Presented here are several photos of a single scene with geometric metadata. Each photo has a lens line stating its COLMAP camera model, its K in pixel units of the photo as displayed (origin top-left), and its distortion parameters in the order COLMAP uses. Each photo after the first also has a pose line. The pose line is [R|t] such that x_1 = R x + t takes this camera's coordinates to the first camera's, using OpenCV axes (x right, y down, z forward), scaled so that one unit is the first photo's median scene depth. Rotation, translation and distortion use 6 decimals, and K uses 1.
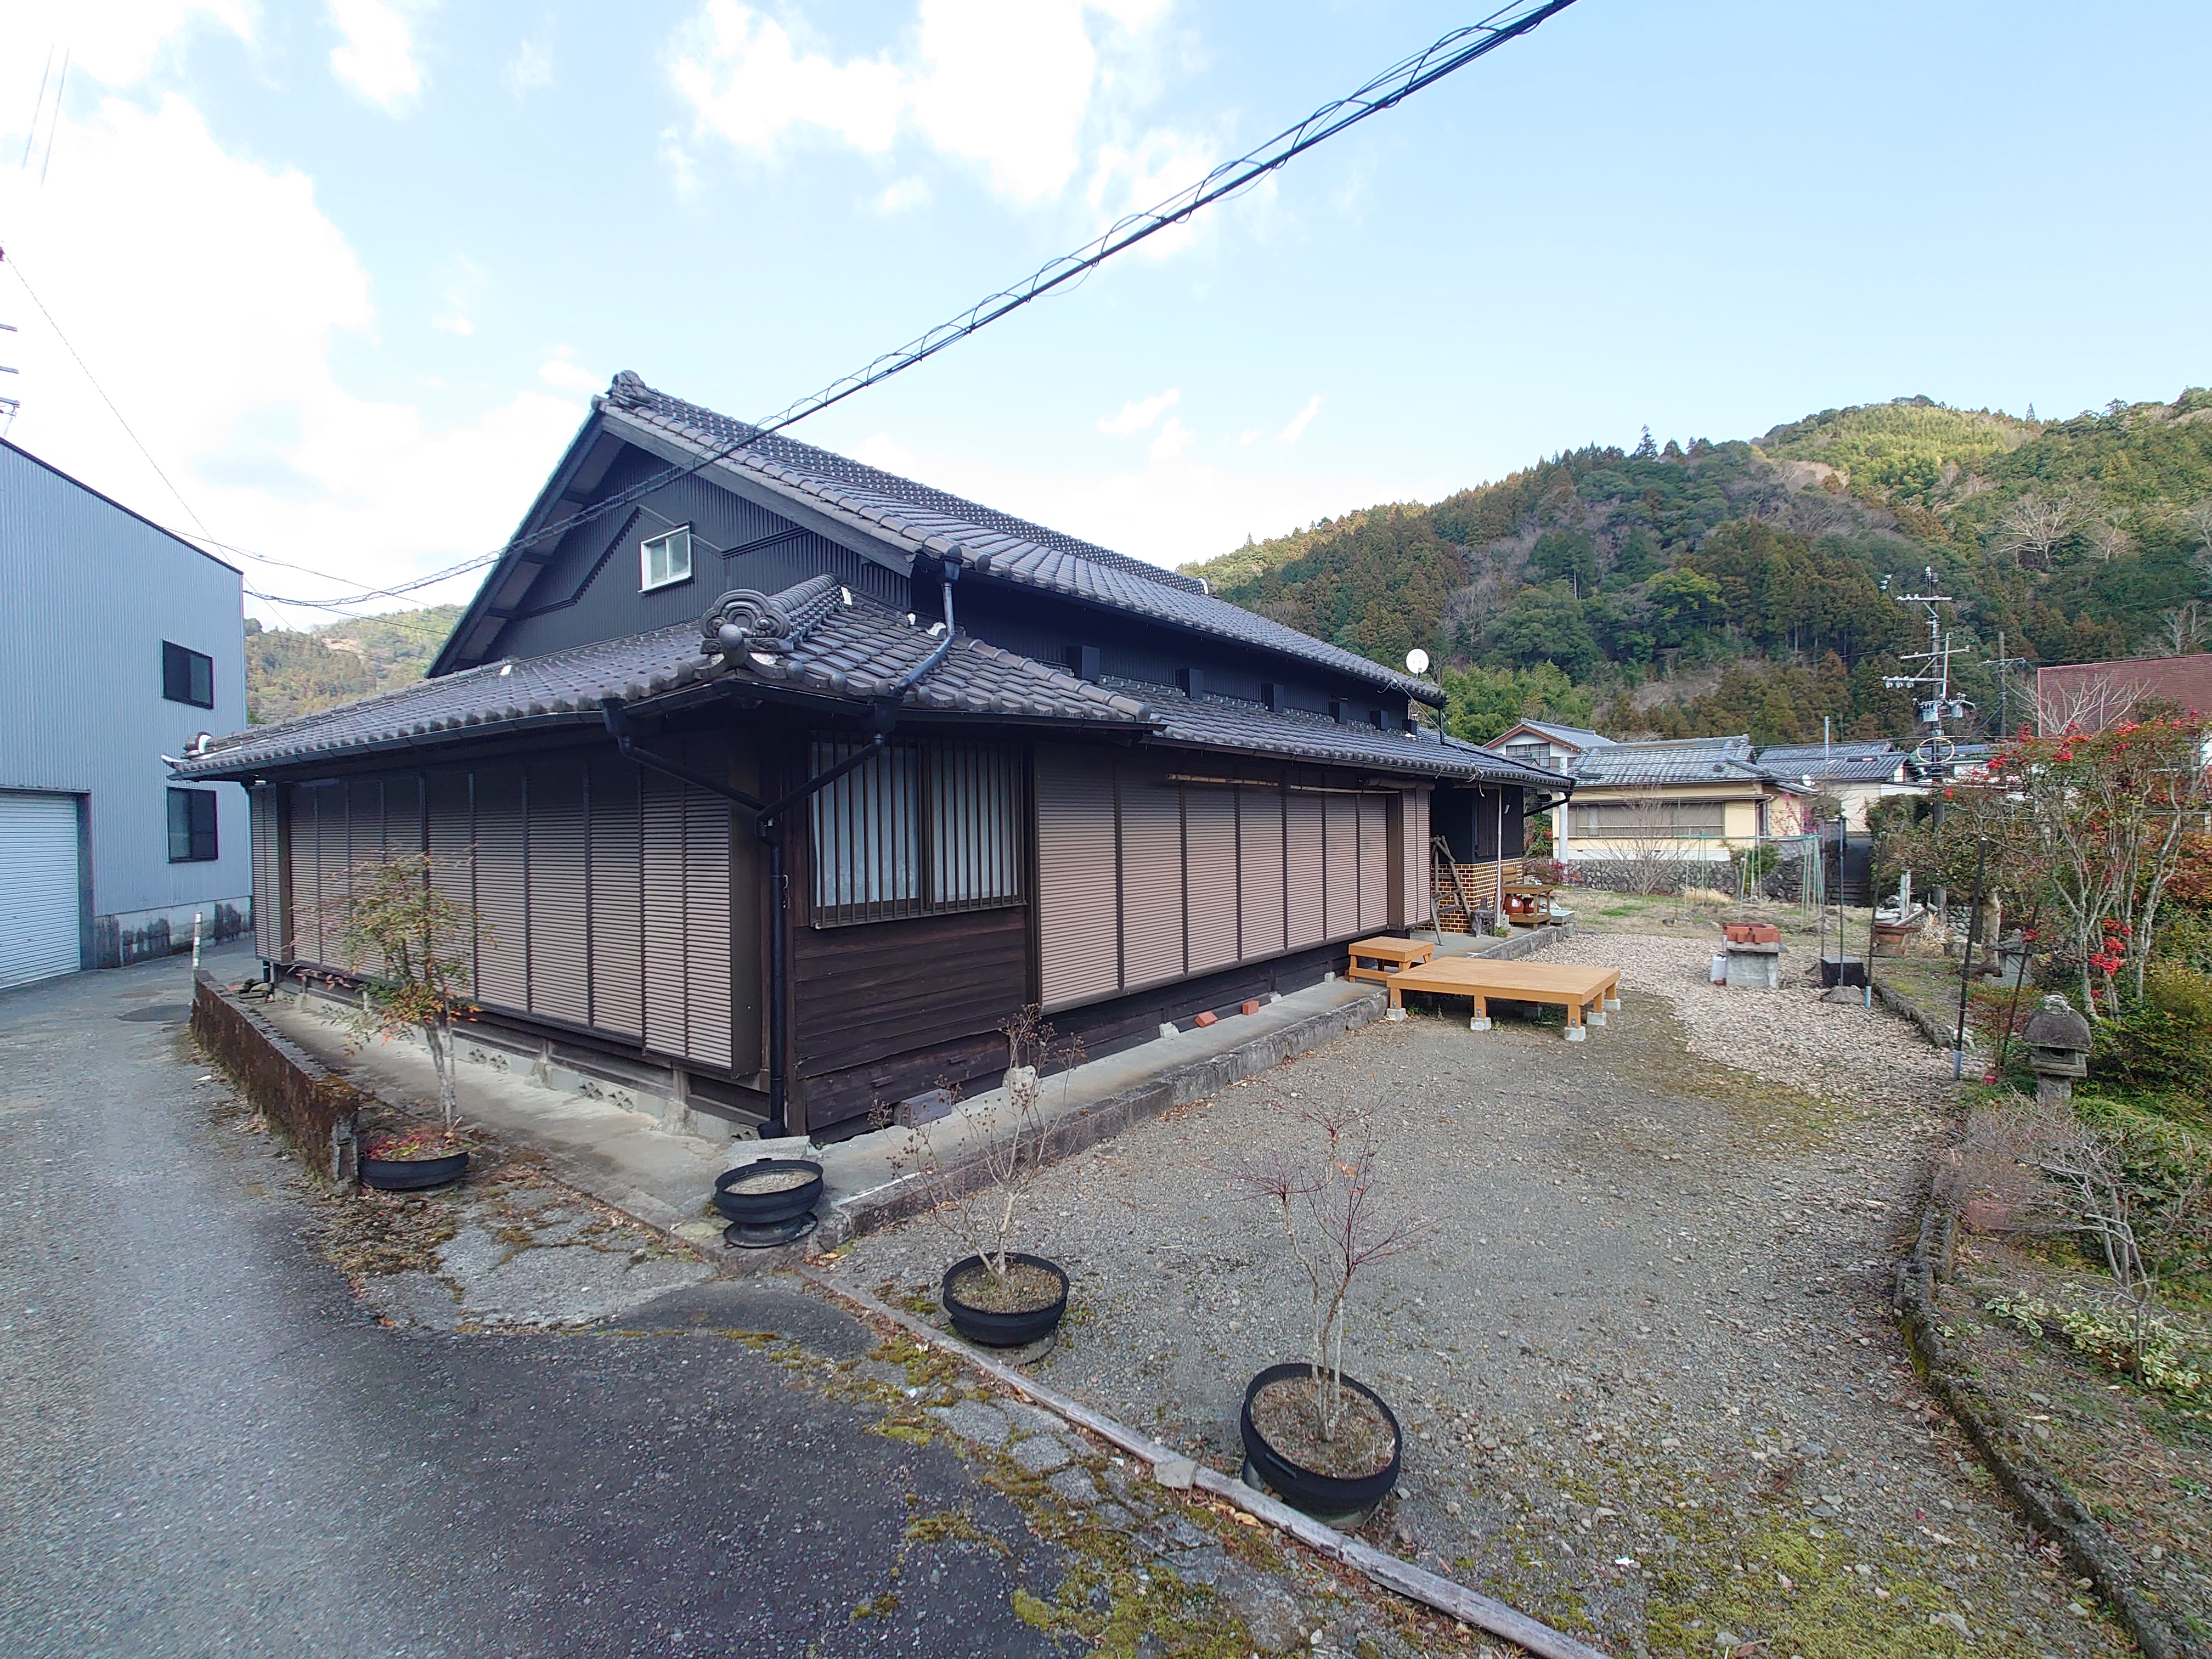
lens RADIAL K [[988.0, 0, 1109.3], [0, 988.0, 841.2], [0, 0, 1]] dist [0.001732, -0.002466]
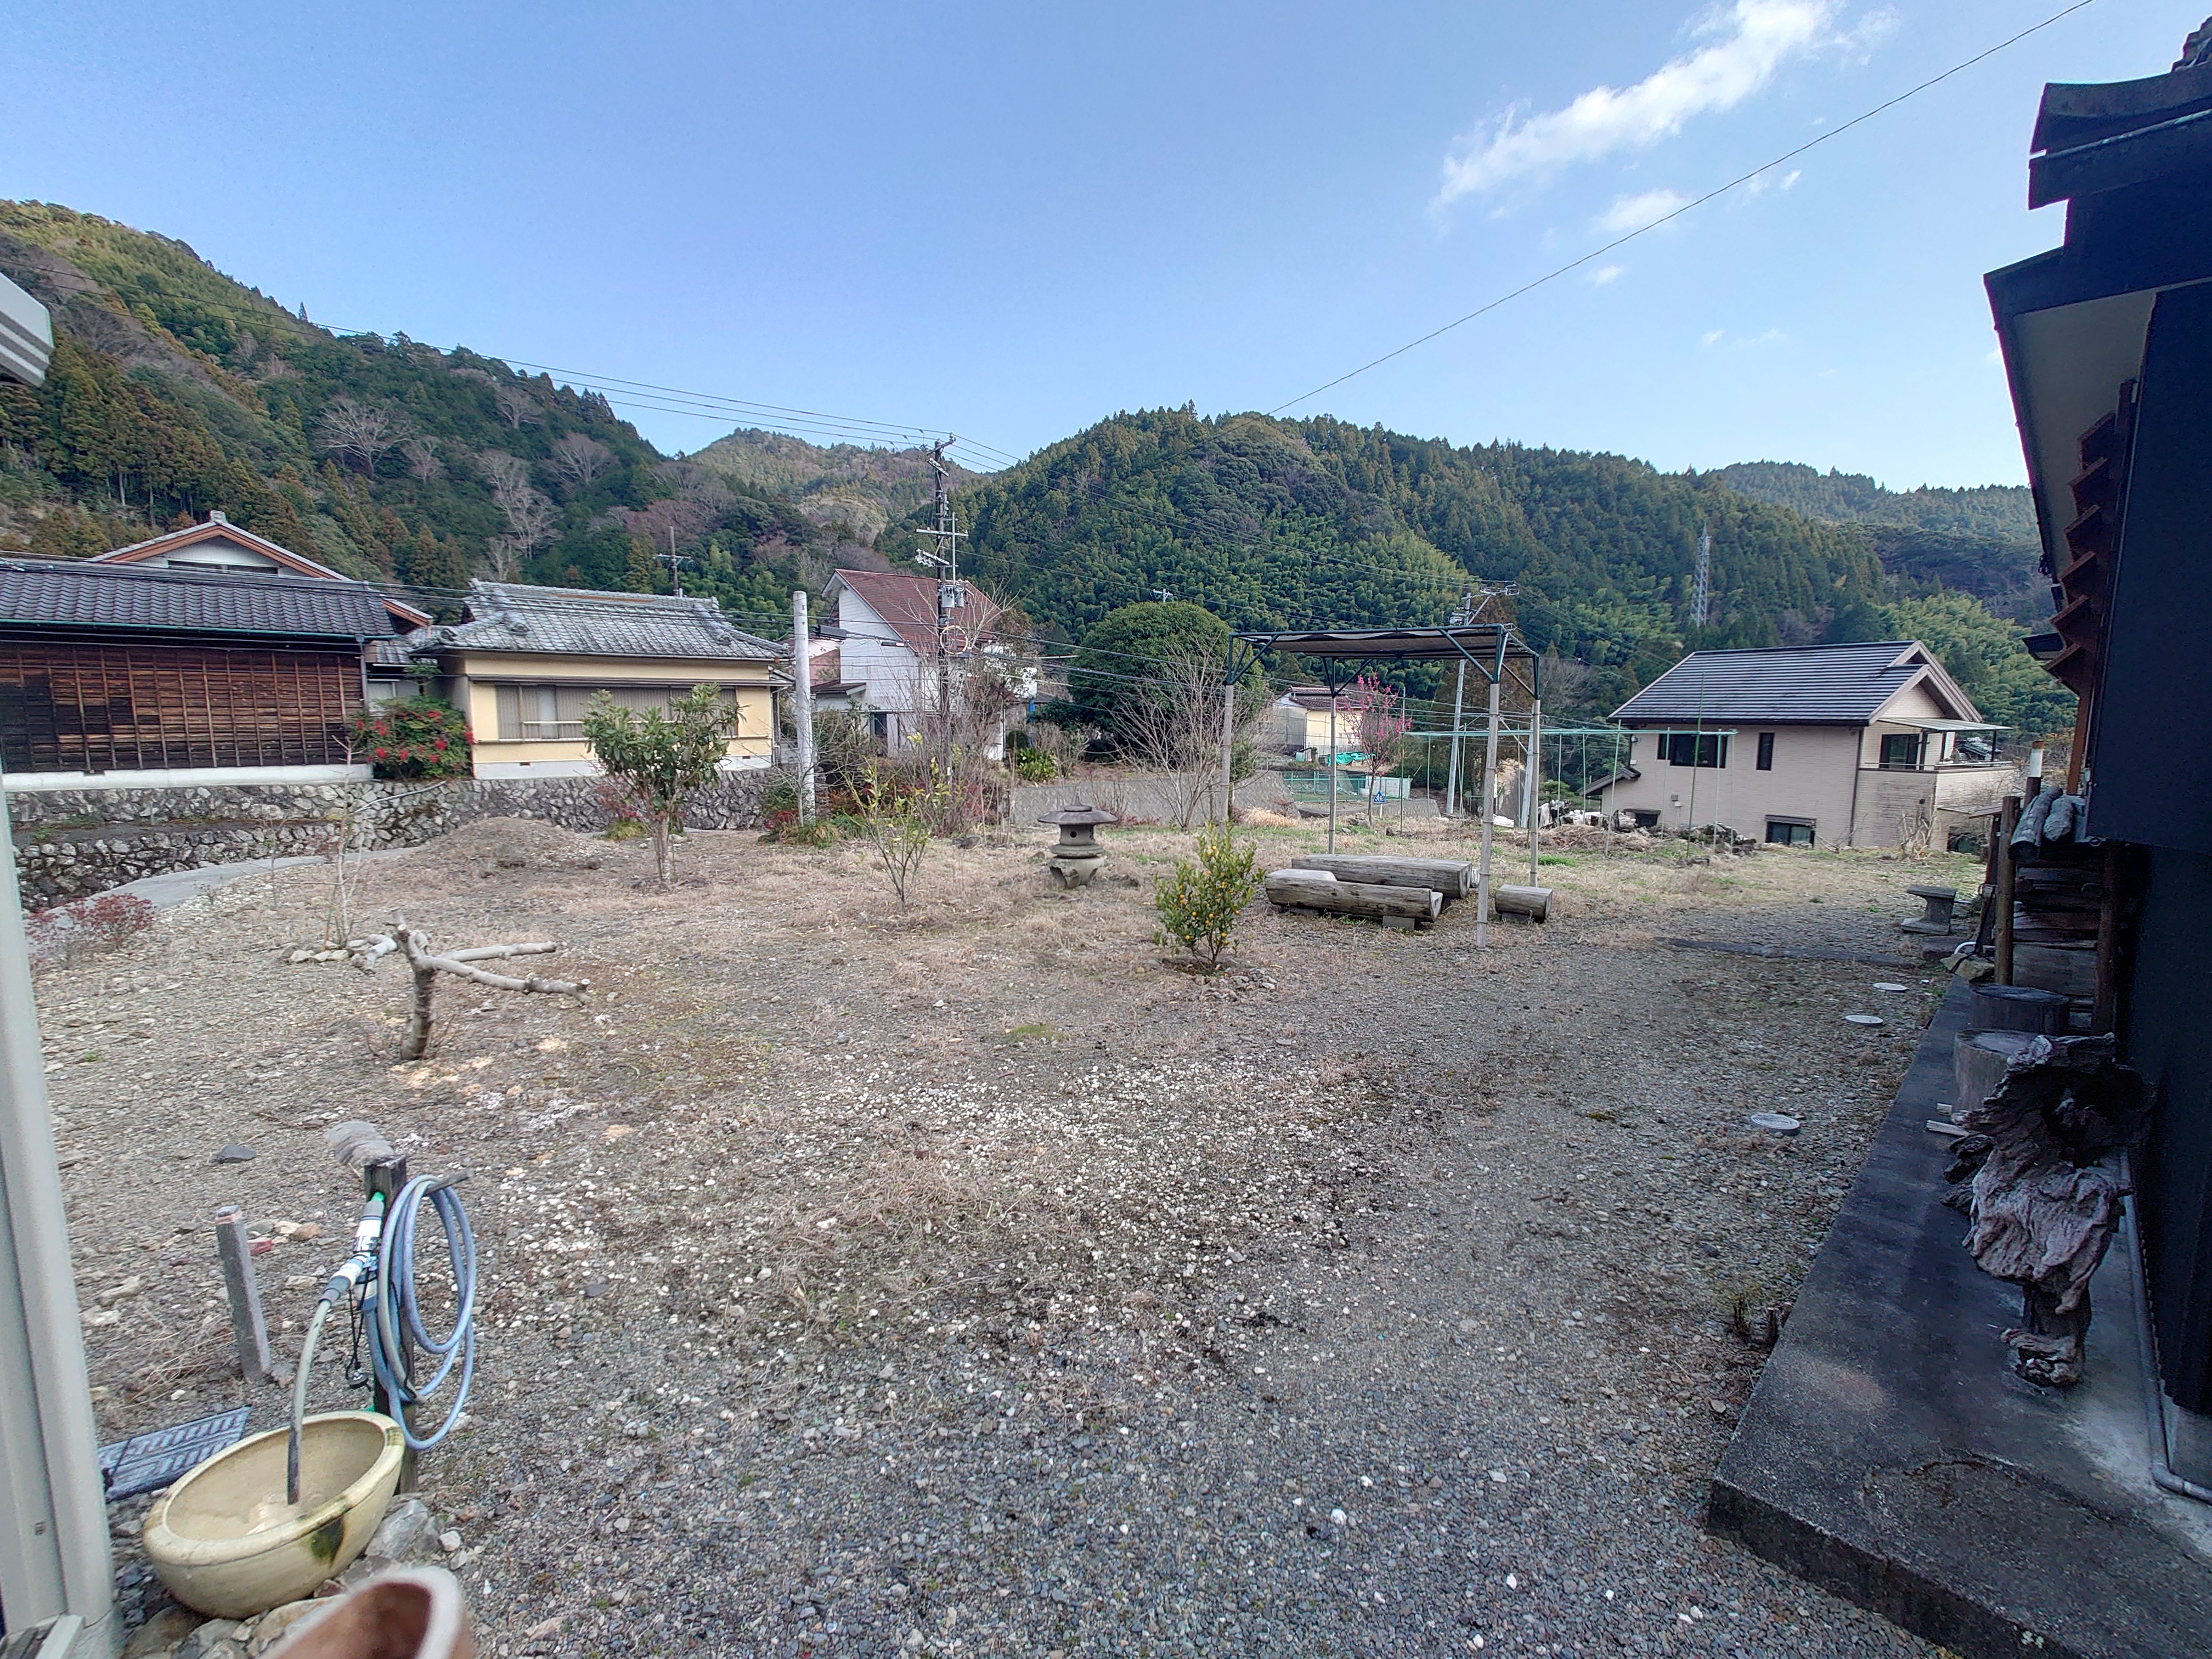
lens RADIAL K [[988.0, 0, 1112.9], [0, 988.0, 838.1], [0, 0, 1]] dist [0.001732, -0.002466]
pose [[0.129060, -0.108674, 0.985664, -0.009004], [0.013947, 0.994077, 0.107775, -0.000792], [-0.991539, -0.000162, 0.129812, 0.096084]]
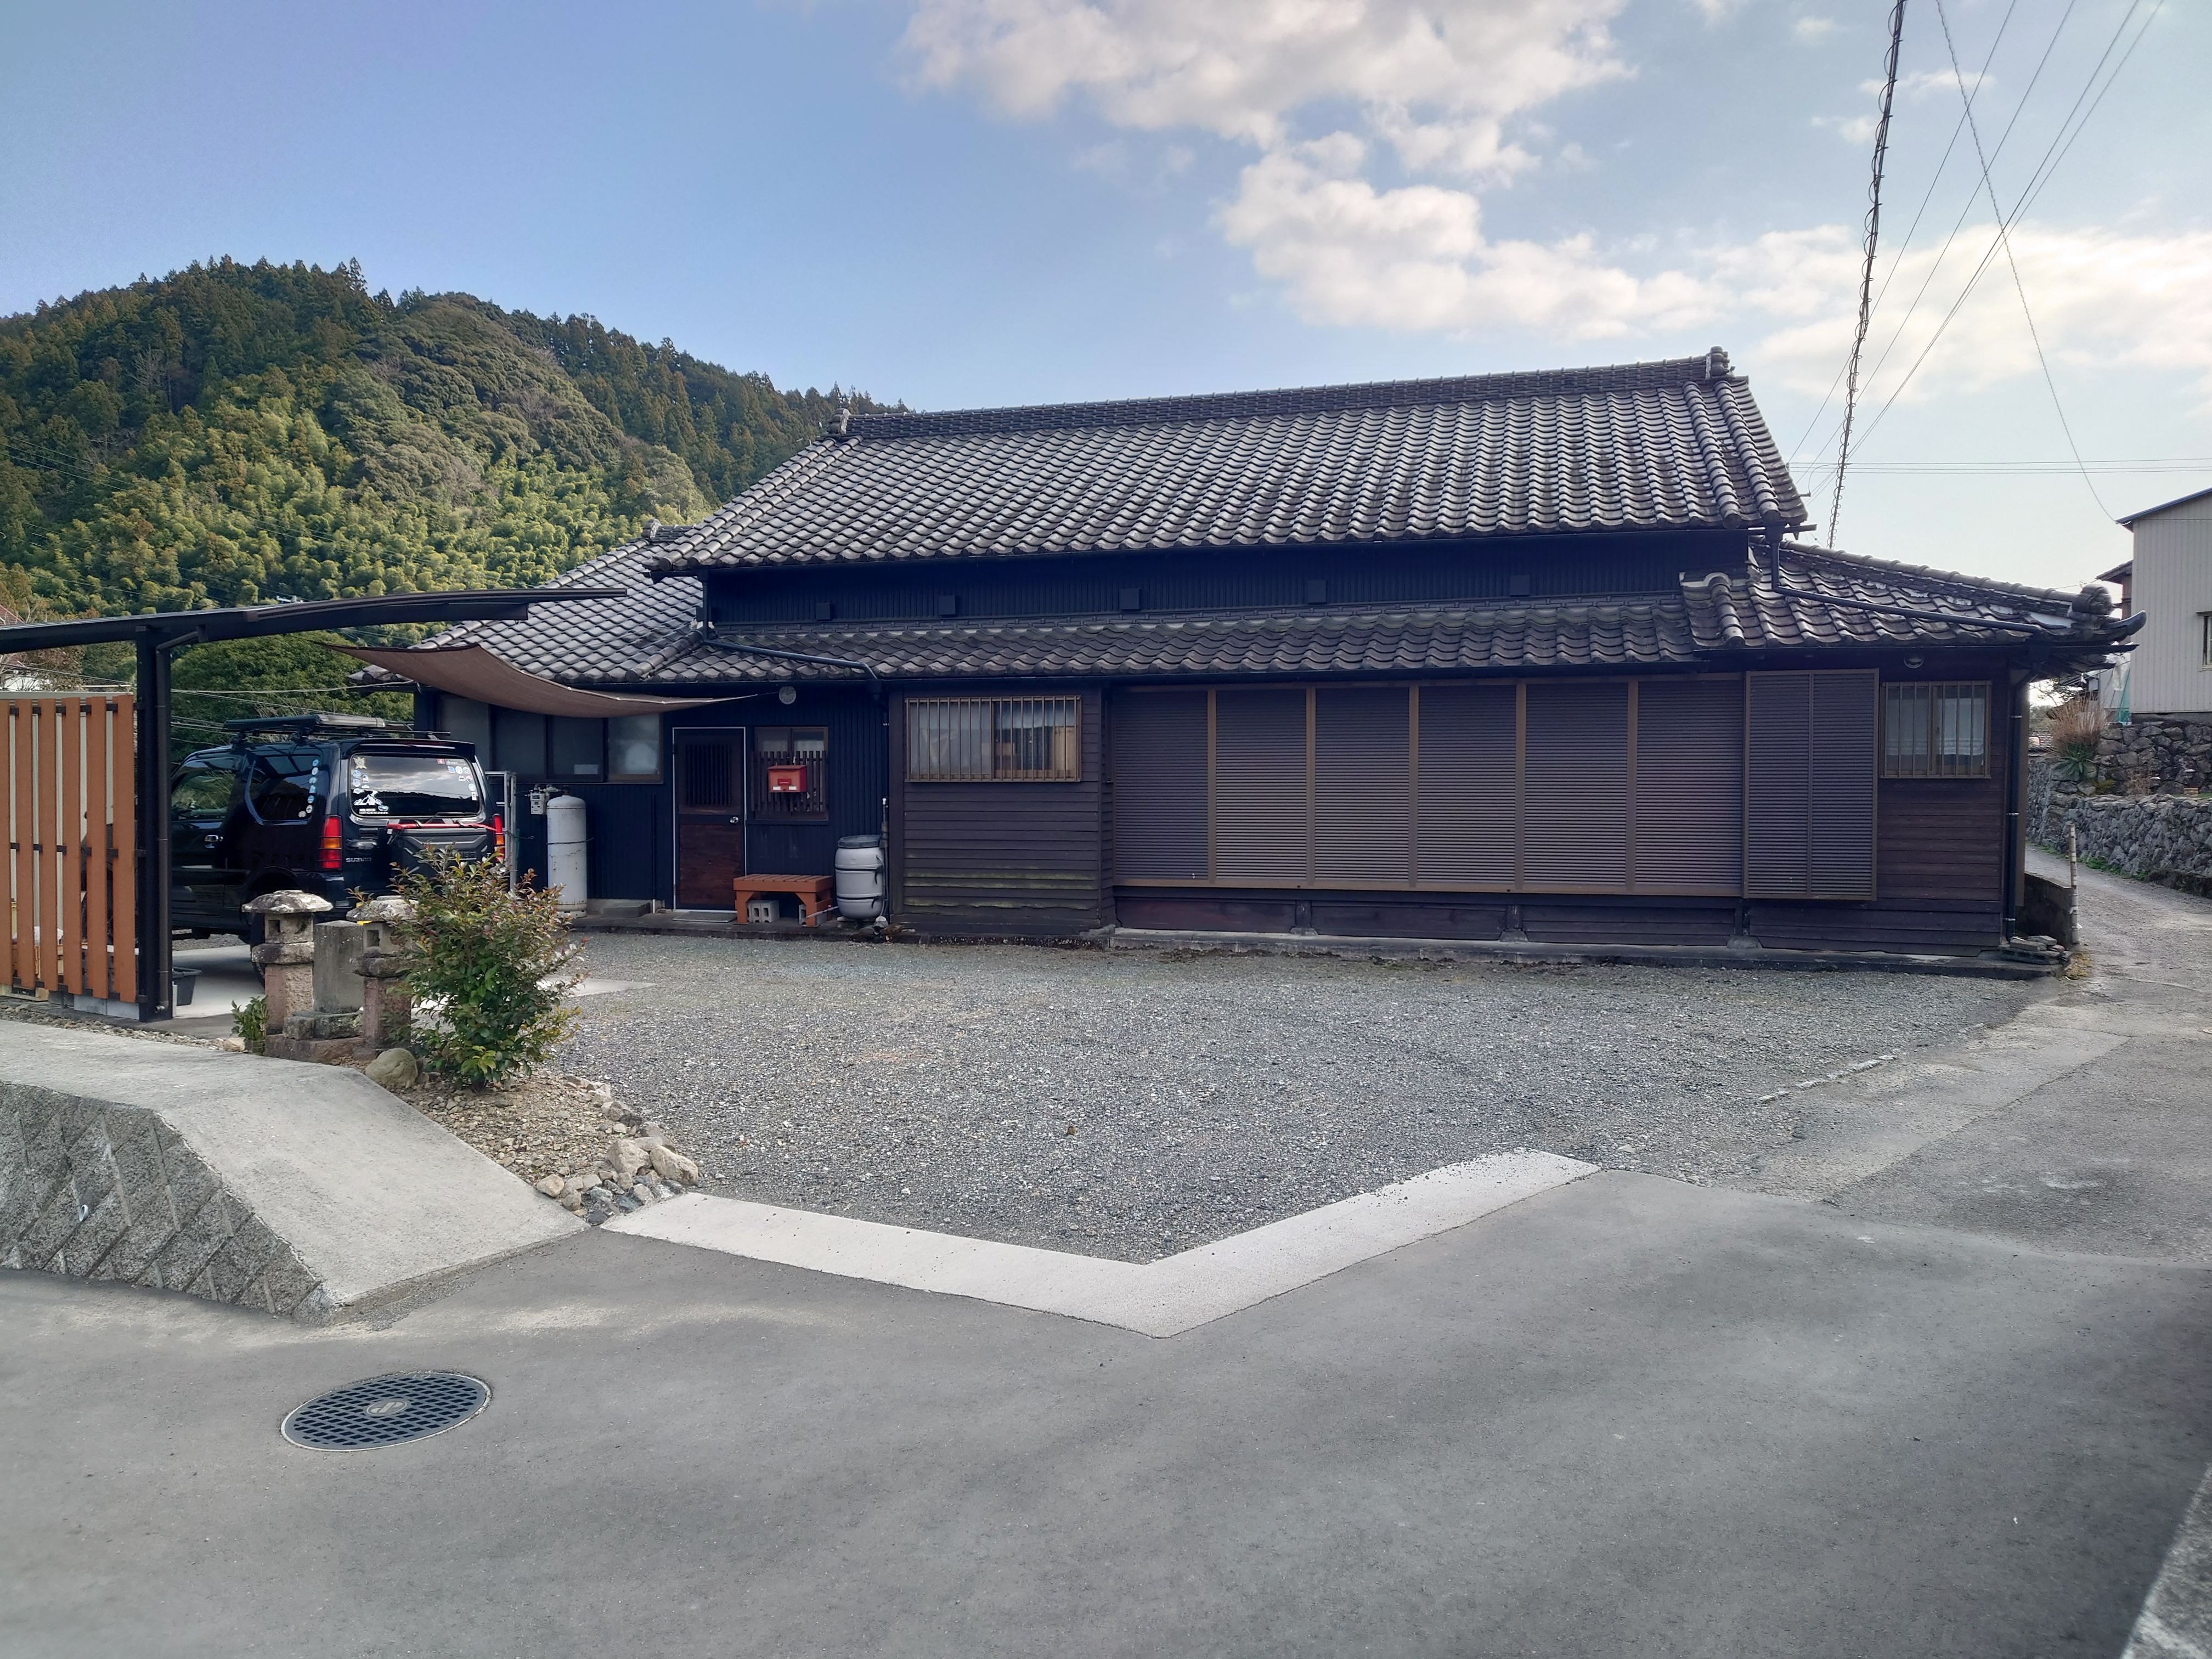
lens RADIAL K [[1570.6, 0, 1102.3], [0, 1570.6, 826.3], [0, 0, 1]] dist [0.073587, -0.081663]
pose [[-0.366505, -0.016941, 0.930262, -0.071144], [0.022307, 0.999387, 0.026988, 0.000521], [-0.930149, 0.030643, -0.365902, 0.087011]]
